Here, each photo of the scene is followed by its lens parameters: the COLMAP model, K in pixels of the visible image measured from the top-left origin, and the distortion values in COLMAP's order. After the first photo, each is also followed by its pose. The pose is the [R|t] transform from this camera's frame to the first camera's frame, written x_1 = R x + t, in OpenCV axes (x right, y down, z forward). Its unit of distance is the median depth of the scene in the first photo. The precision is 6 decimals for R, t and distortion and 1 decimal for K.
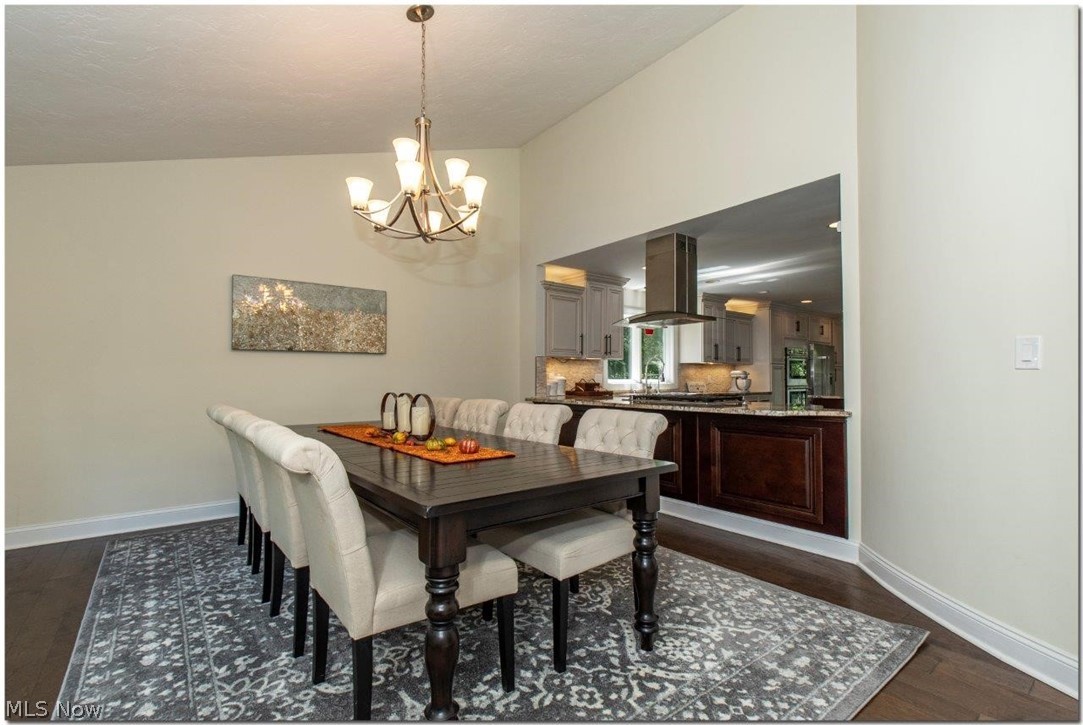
lens RADIAL K [[493.0, 0, 537.0], [0, 493.0, 364.0], [0, 0, 1]] dist [0.004517, 0.000184]
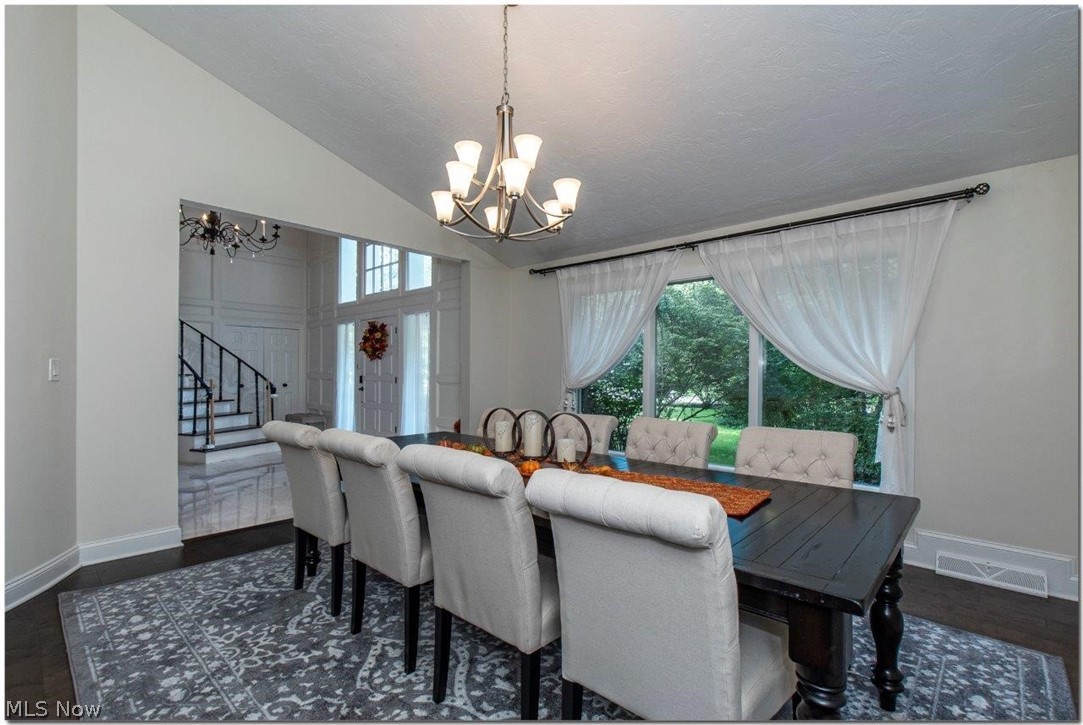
lens RADIAL K [[493.0, 0, 542.6], [0, 493.0, 364.6], [0, 0, 1]] dist [0.004517, 0.000184]
pose [[-0.986706, -0.007728, -0.162333, -0.173006], [-0.001578, 0.999277, -0.037980, 0.014062], [0.162509, -0.037219, -0.986005, 2.190663]]
